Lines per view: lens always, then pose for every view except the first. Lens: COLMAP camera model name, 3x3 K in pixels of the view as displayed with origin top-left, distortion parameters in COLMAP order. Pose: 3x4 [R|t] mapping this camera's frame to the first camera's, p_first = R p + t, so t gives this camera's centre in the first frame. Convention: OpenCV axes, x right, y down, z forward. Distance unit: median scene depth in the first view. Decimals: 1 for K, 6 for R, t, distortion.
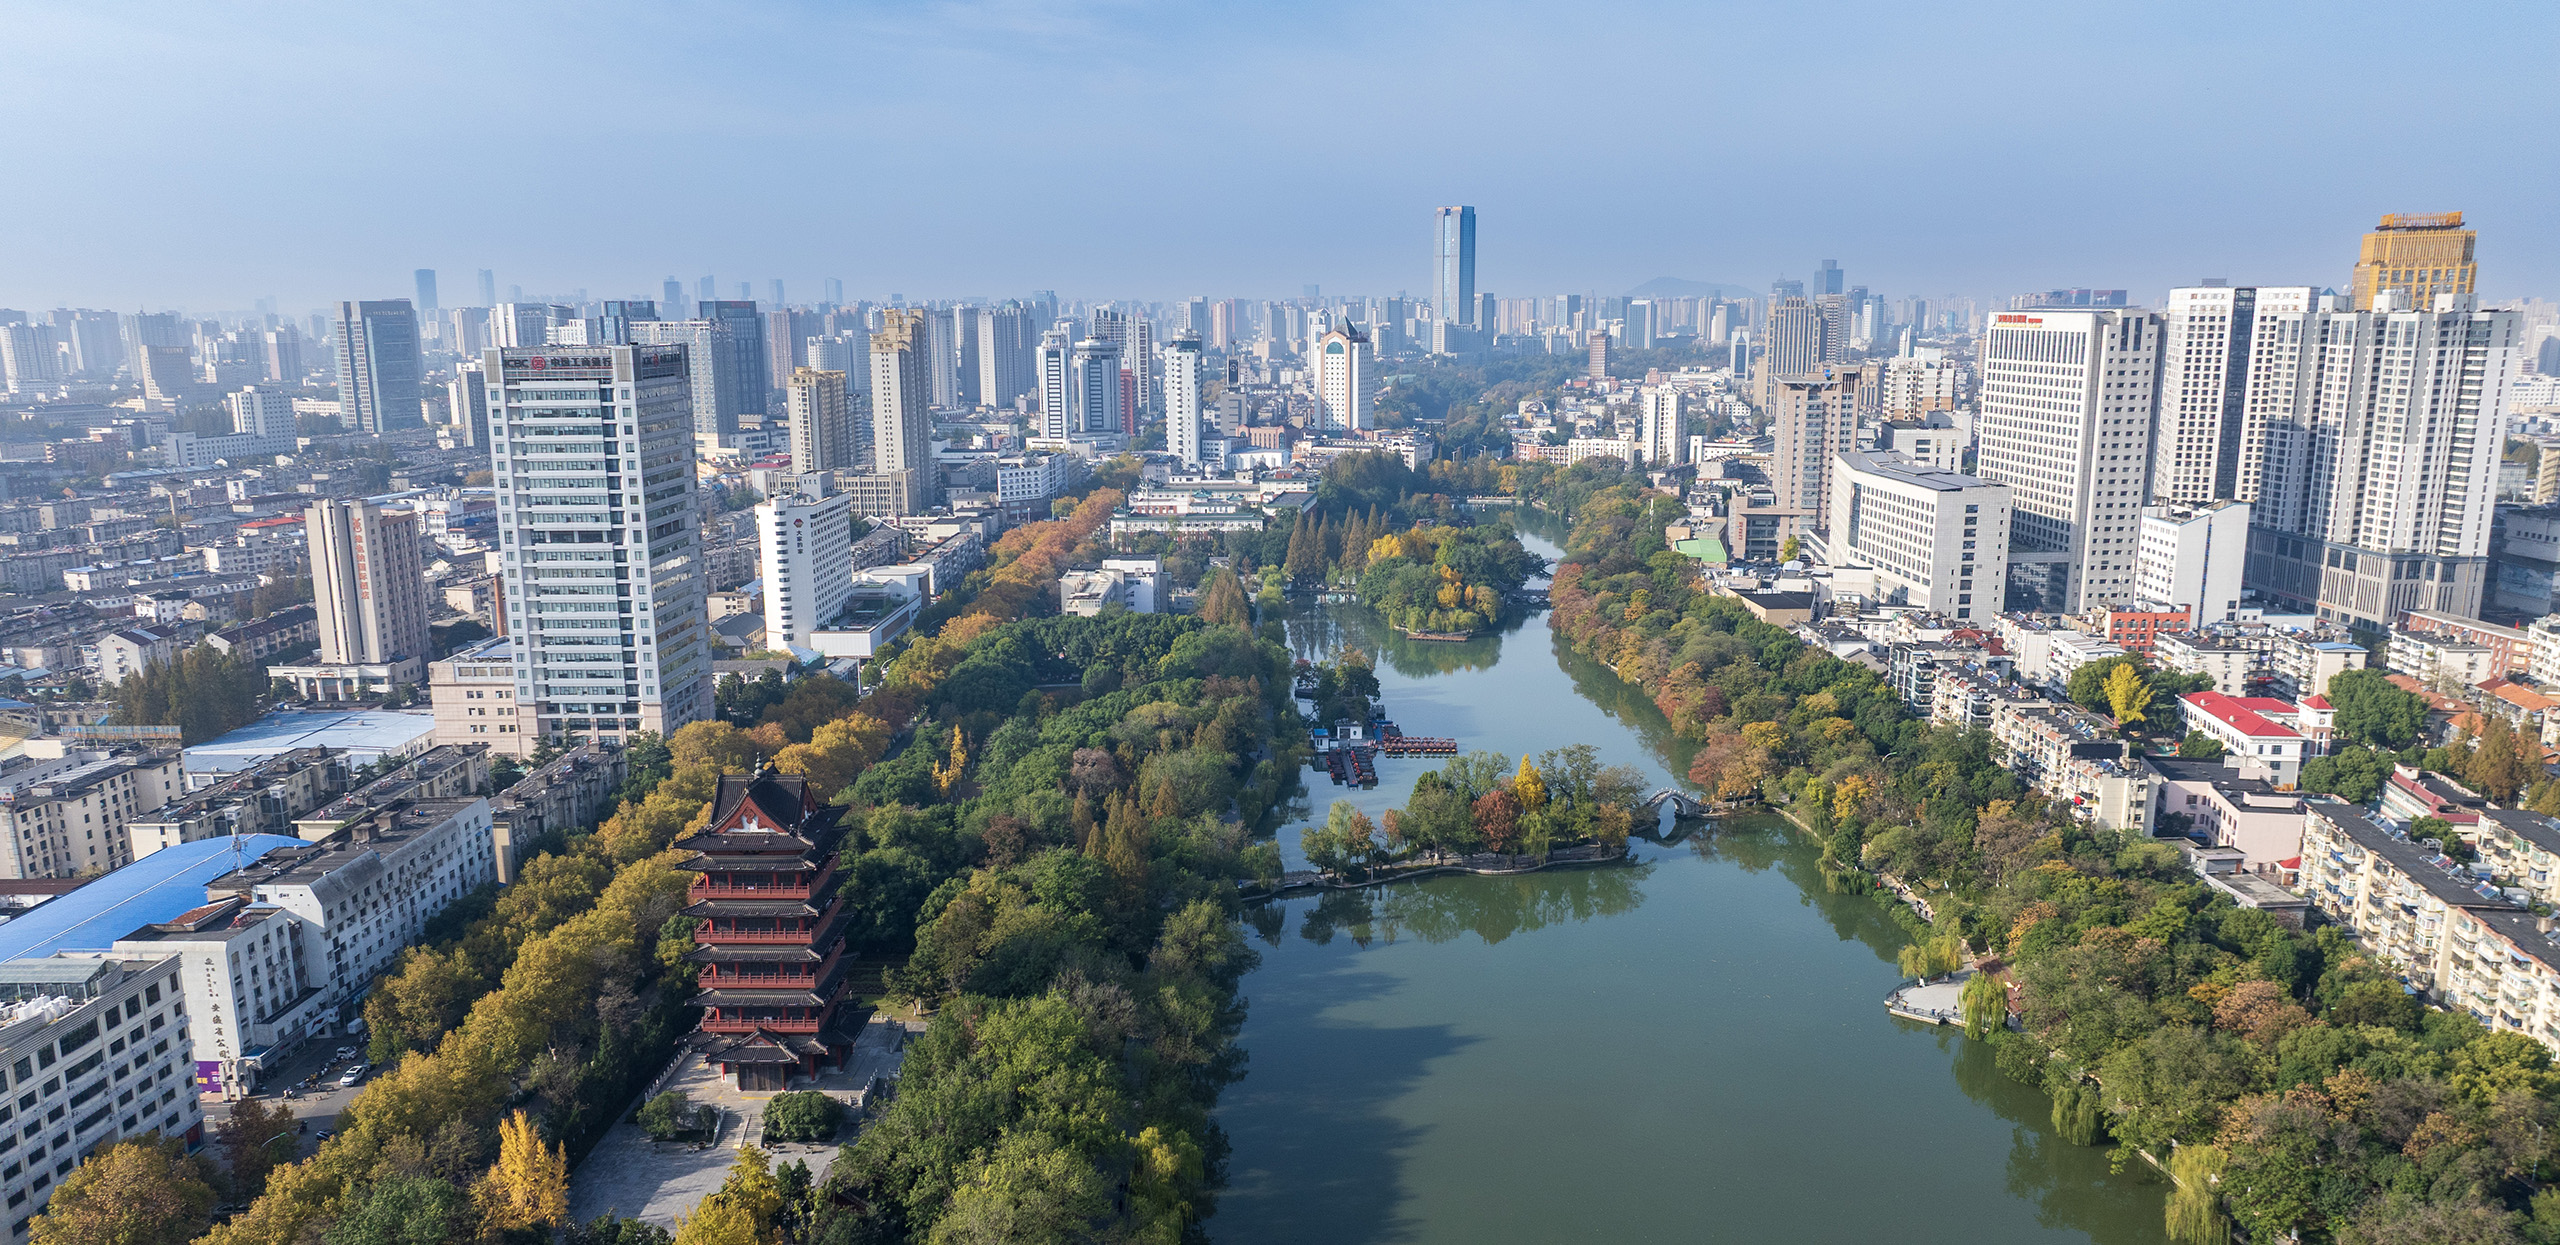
lens RADIAL K [[1835.0, 0, 1280.0], [0, 1835.0, 622.5], [0, 0, 1]] dist [-0.056563, 0.078407]
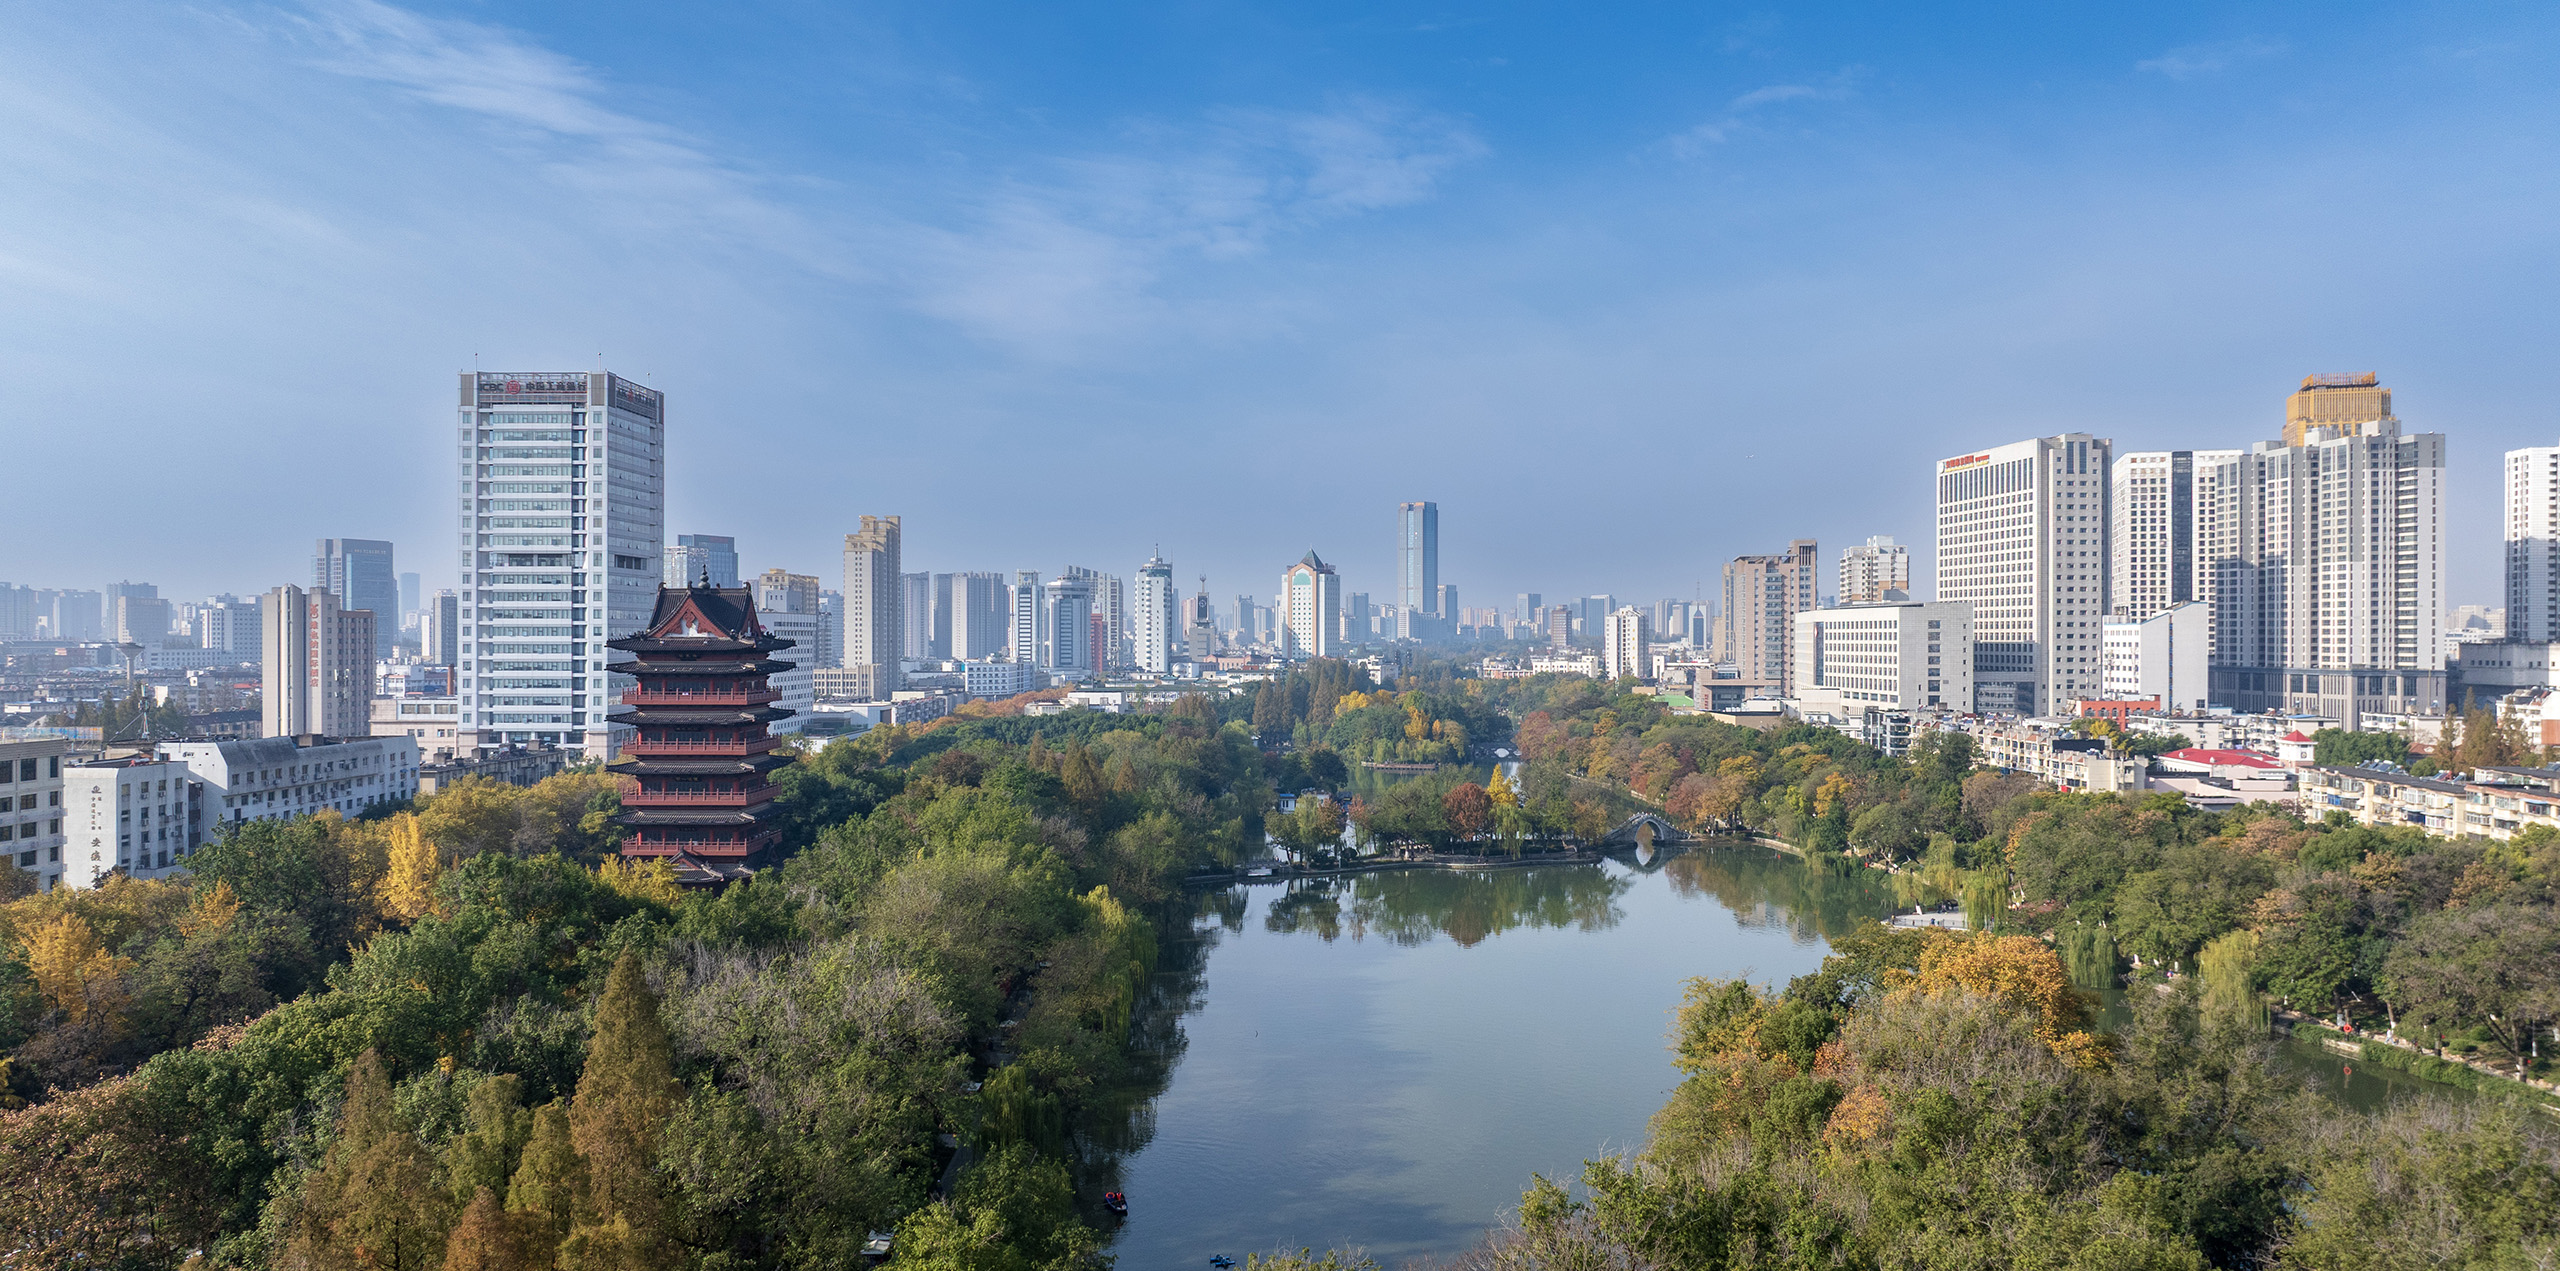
lens RADIAL K [[1812.4, 0, 1280.4], [0, 1812.4, 647.1], [0, 0, 1]] dist [-0.032959, 0.027977]
pose [[0.999830, 0.007002, 0.017055, 0.001810], [-0.003146, 0.976300, -0.216401, 0.166670], [-0.018166, 0.216310, 0.976156, 0.036630]]
